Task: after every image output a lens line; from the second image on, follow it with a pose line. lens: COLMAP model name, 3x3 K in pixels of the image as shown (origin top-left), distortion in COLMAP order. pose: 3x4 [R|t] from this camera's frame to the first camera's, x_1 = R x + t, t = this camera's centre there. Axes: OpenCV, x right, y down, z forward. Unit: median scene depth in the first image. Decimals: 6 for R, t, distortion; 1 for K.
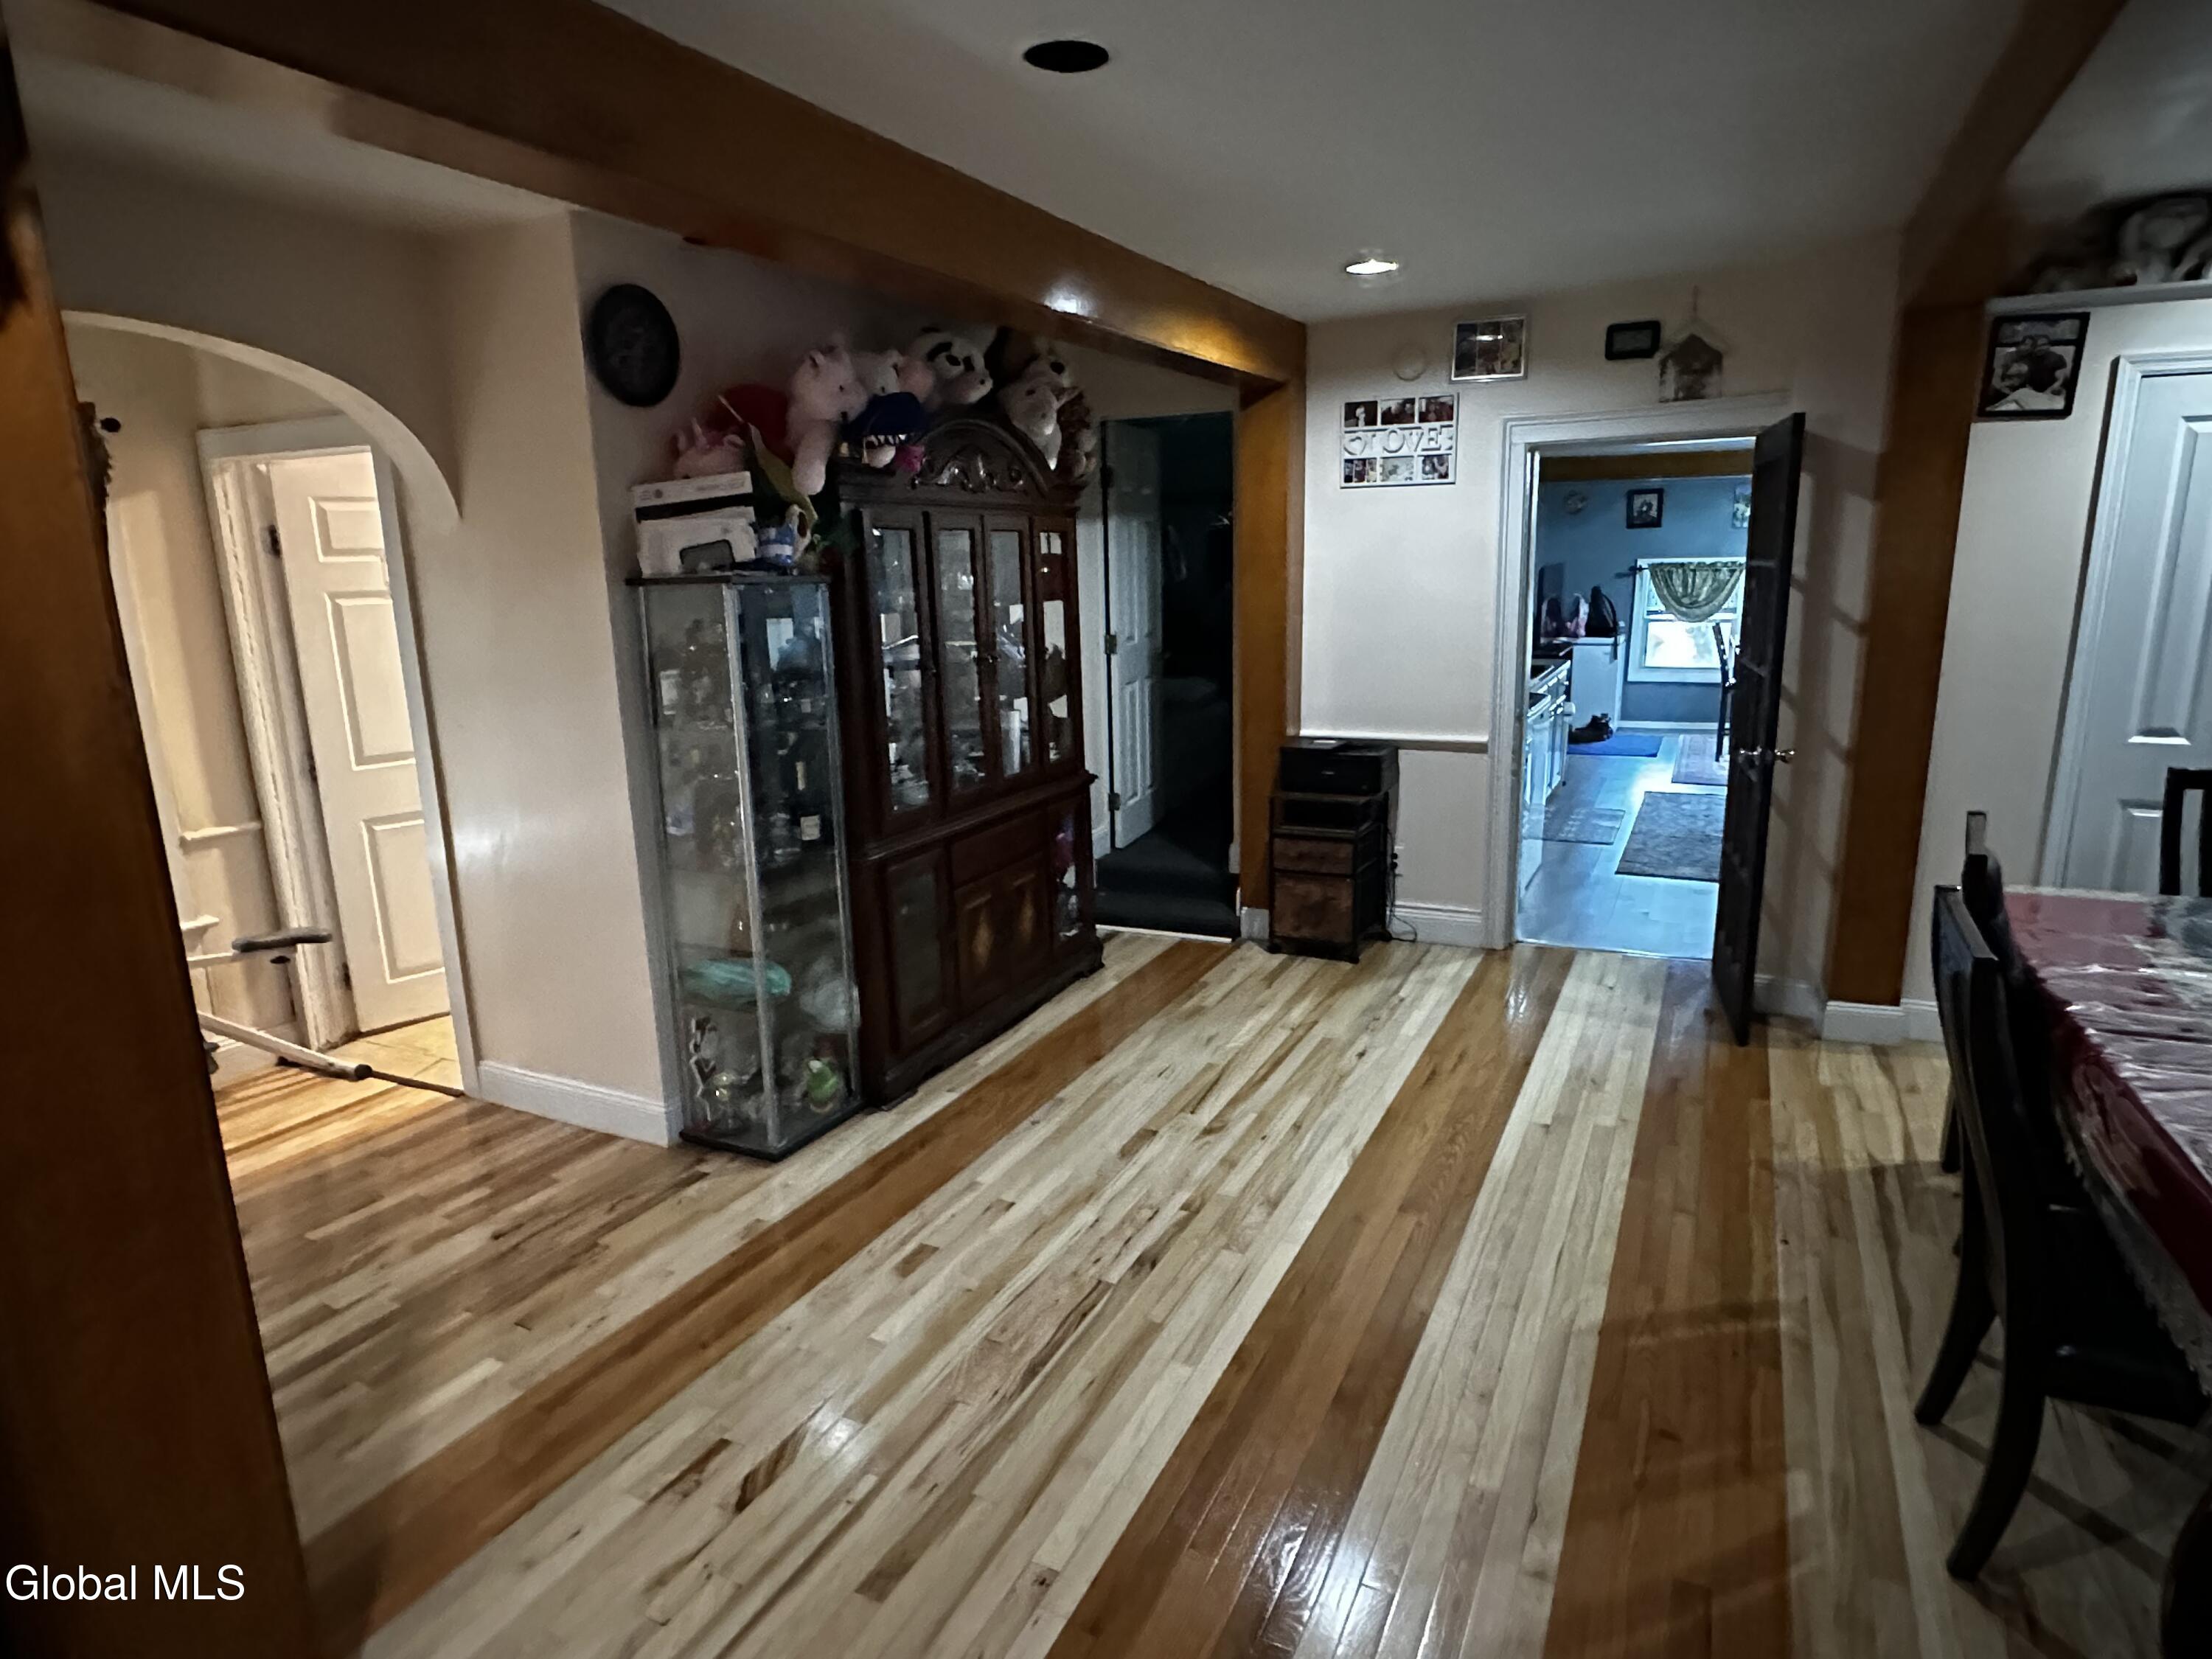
lens RADIAL K [[1259.1, 0, 1092.0], [0, 1259.1, 837.2], [0, 0, 1]] dist [-0.009252, -0.000832]
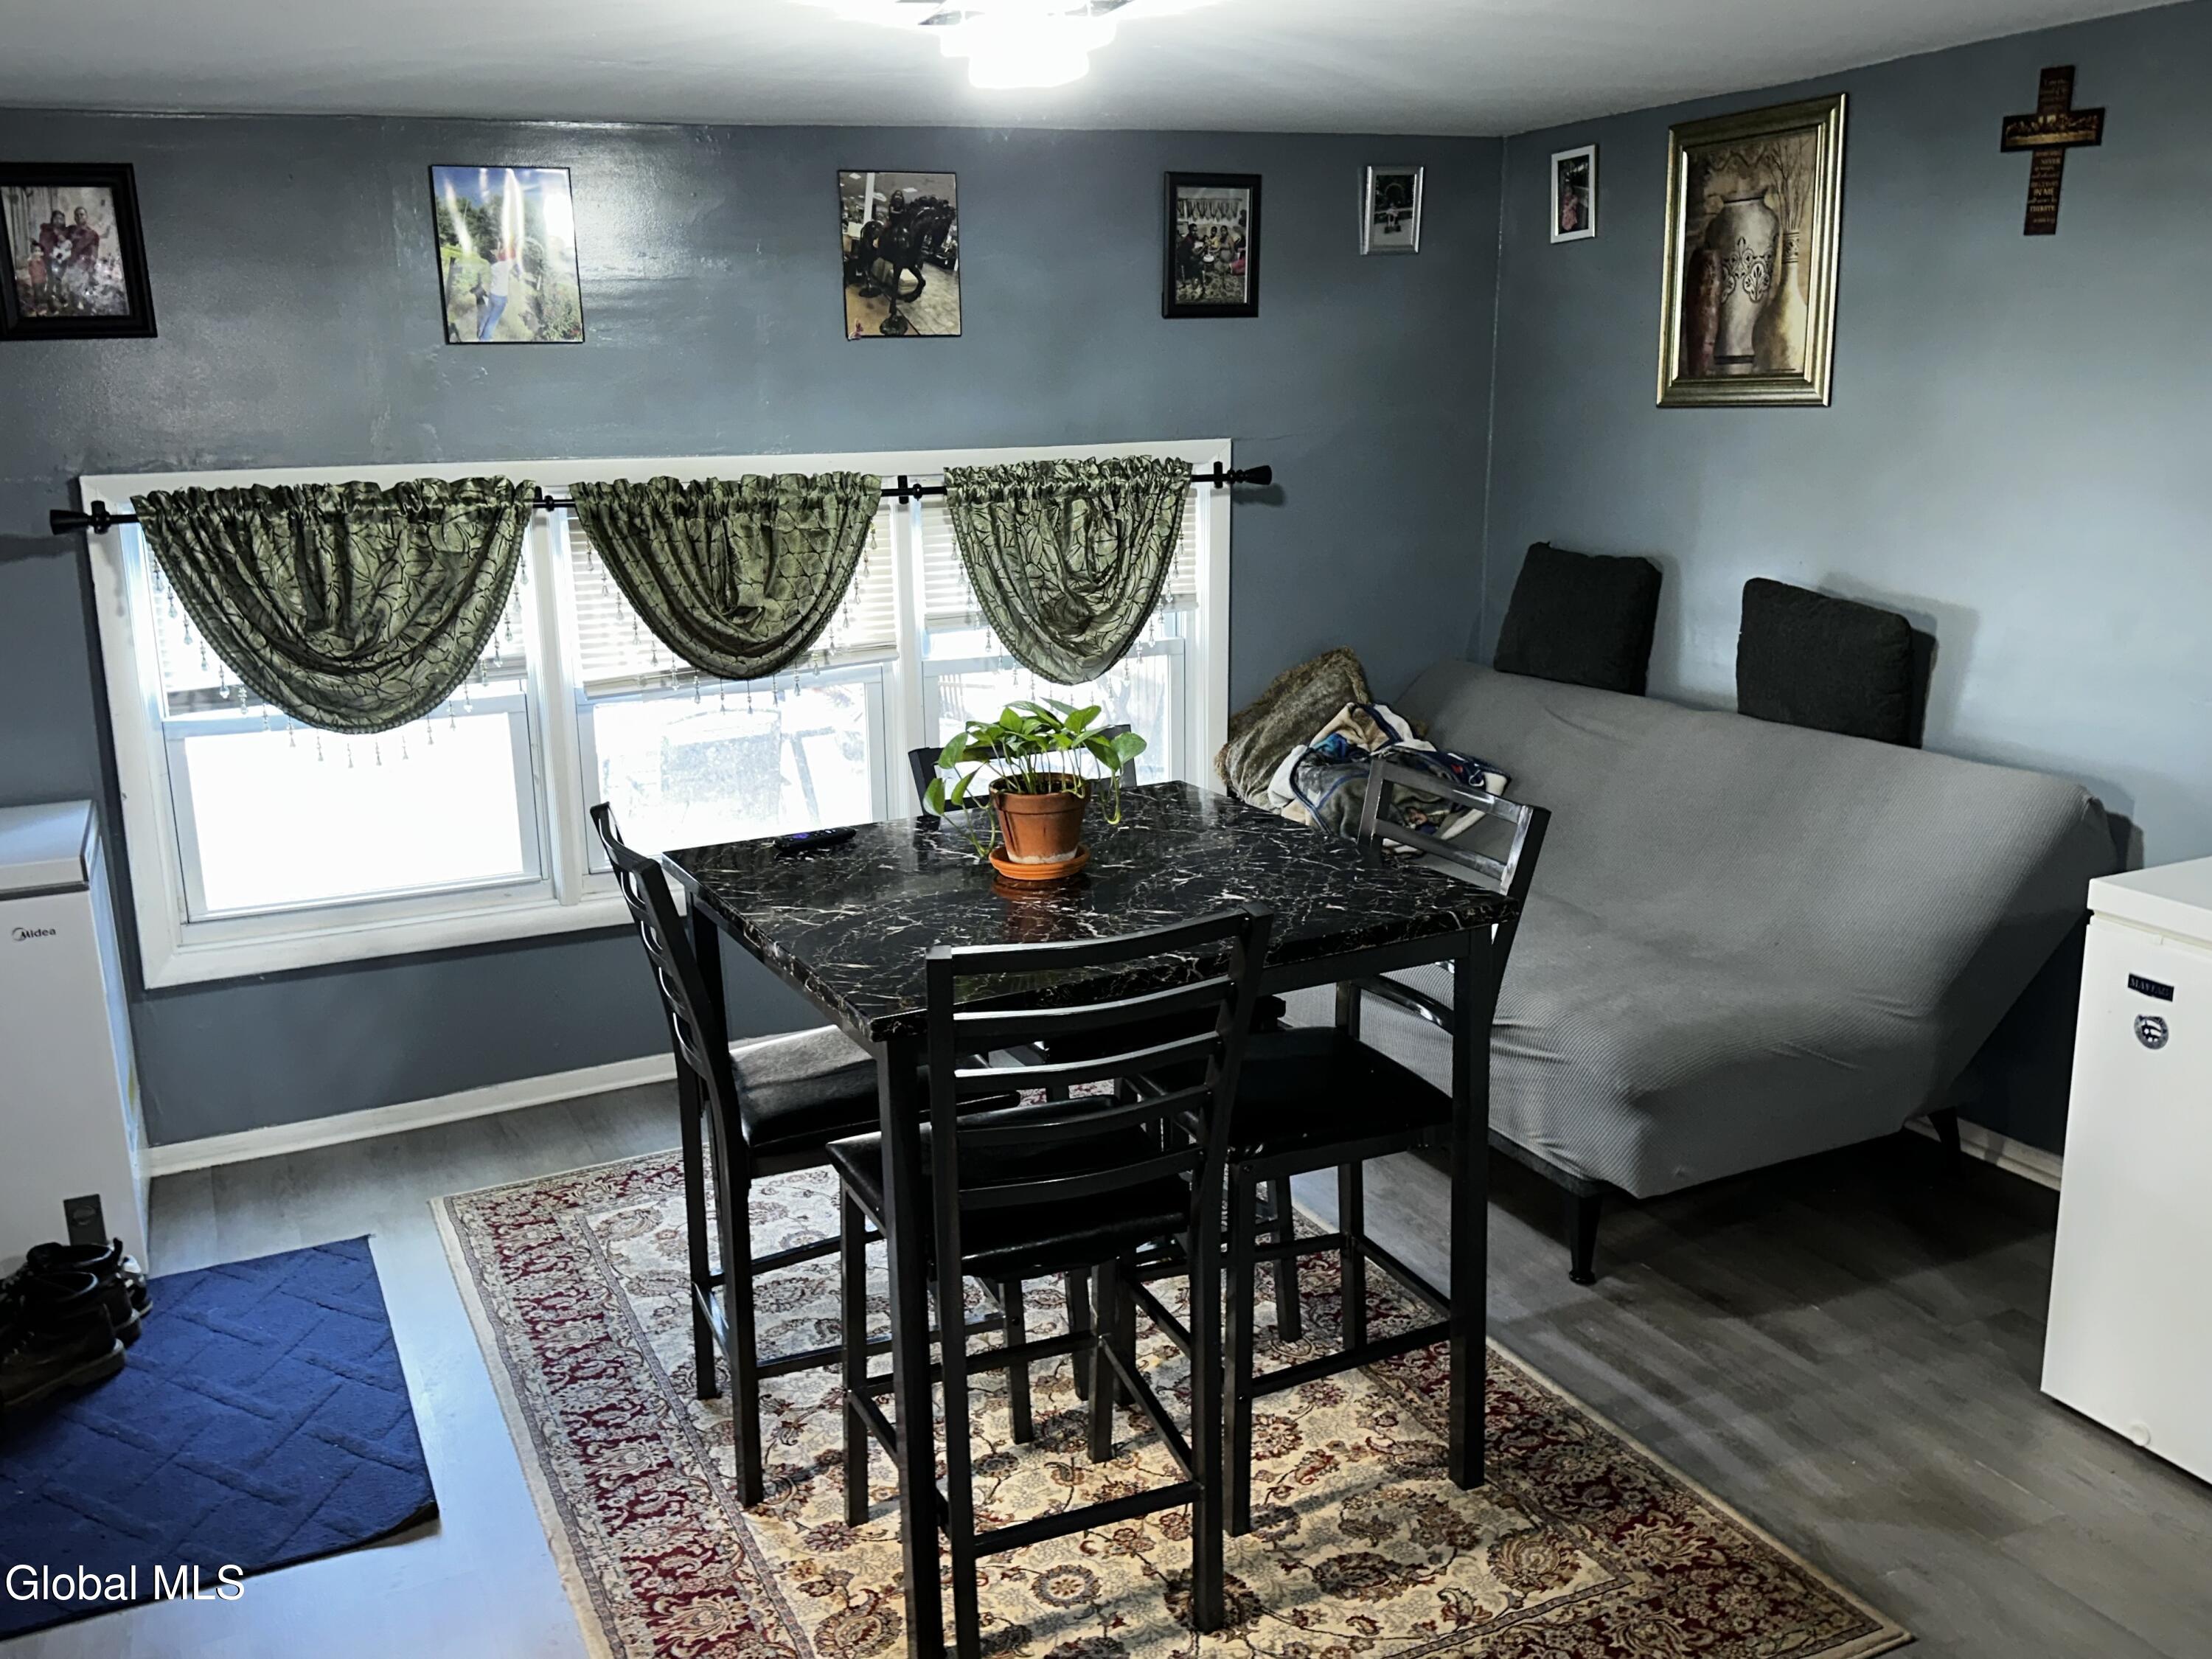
lens RADIAL K [[1943.6, 0, 1102.3], [0, 1943.6, 828.9], [0, 0, 1]] dist [0.002540, -0.001719]
pose [[0.616113, -0.171766, 0.768701, 0.750656], [0.182338, 0.980526, 0.072954, -0.422808], [-0.766262, 0.095216, 0.635434, 1.799315]]
